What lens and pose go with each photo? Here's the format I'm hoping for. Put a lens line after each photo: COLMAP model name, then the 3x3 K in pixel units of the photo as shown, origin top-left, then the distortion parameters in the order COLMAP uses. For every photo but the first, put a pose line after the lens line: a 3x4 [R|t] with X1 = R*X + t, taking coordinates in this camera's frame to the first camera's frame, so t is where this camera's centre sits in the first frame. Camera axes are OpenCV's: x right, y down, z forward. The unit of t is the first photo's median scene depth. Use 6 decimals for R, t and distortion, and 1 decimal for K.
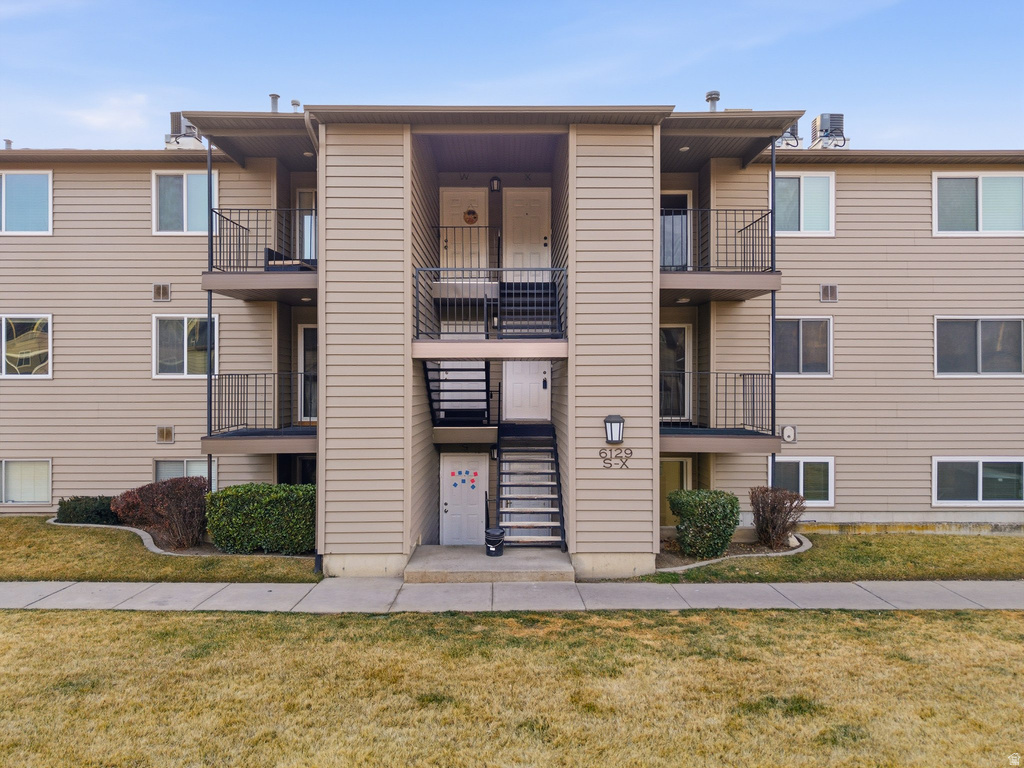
lens RADIAL K [[691.4, 0, 512.0], [0, 691.4, 384.0], [0, 0, 1]] dist [-0.003416, -0.001868]
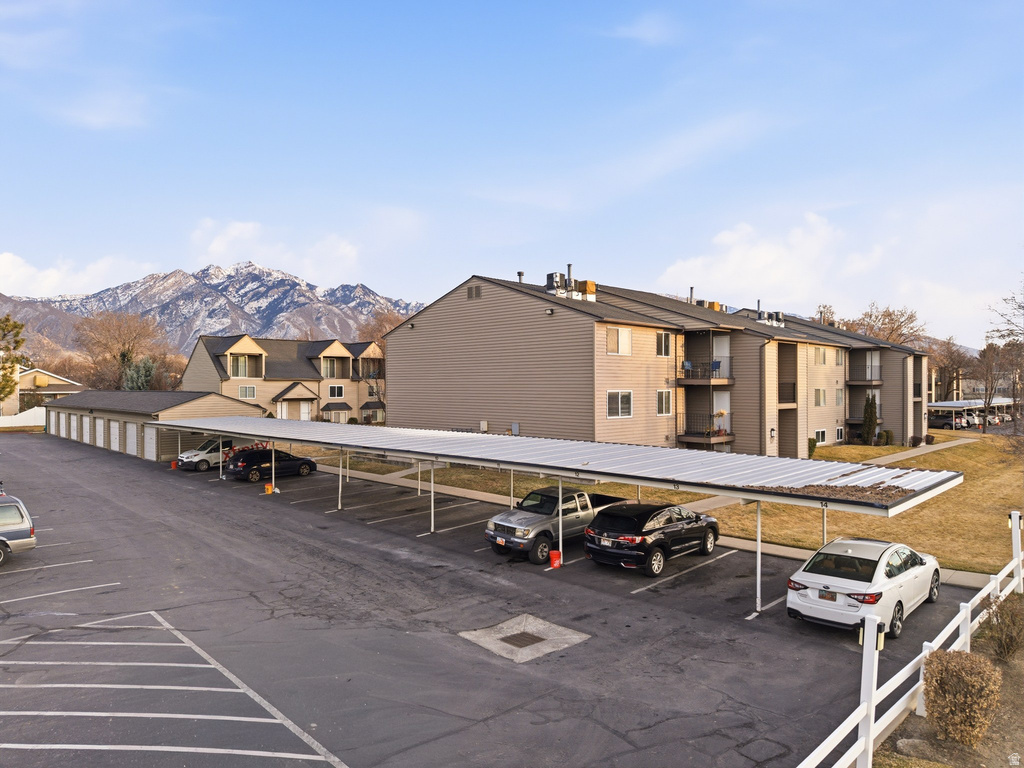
lens RADIAL K [[691.4, 0, 512.0], [0, 691.4, 384.0], [0, 0, 1]] dist [-0.003416, -0.001868]
pose [[0.707443, -0.005017, 0.706752, -2.499169], [0.003415, 0.999987, 0.003681, -0.127917], [-0.706762, -0.000191, 0.707452, -0.361729]]
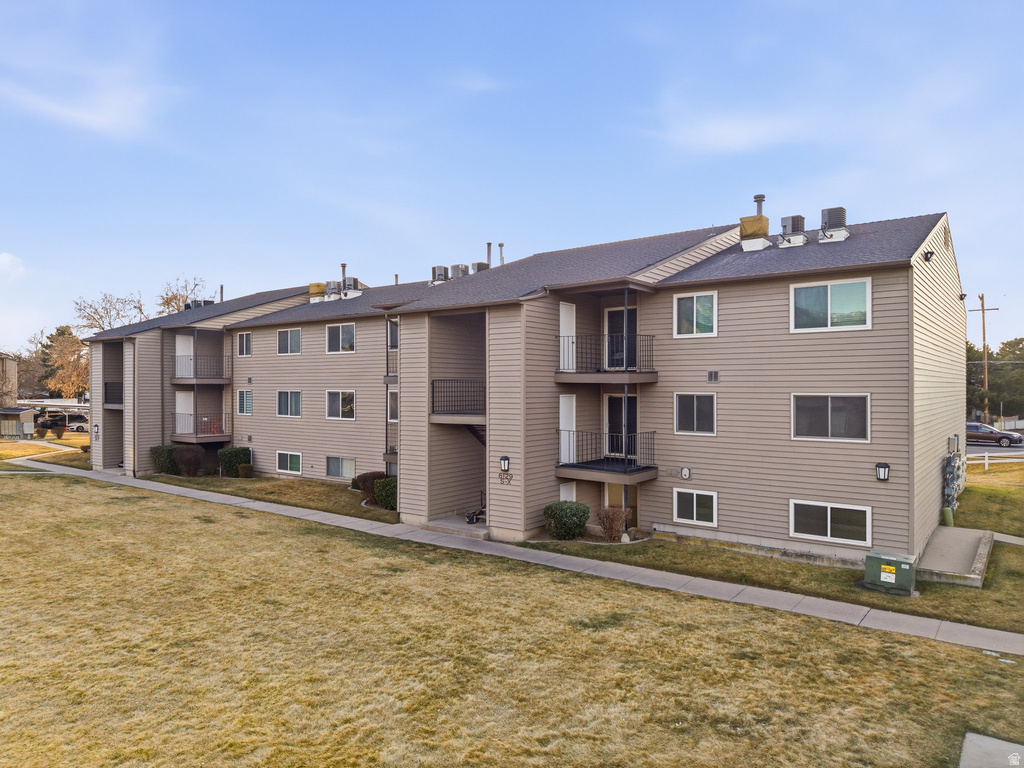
lens RADIAL K [[691.4, 0, 512.0], [0, 691.4, 384.0], [0, 0, 1]] dist [-0.003416, -0.001868]
pose [[0.788973, -0.001715, -0.614426, 1.007817], [0.002089, 0.999998, -0.000108, -0.117387], [0.614424, -0.001198, 0.788975, -0.377552]]
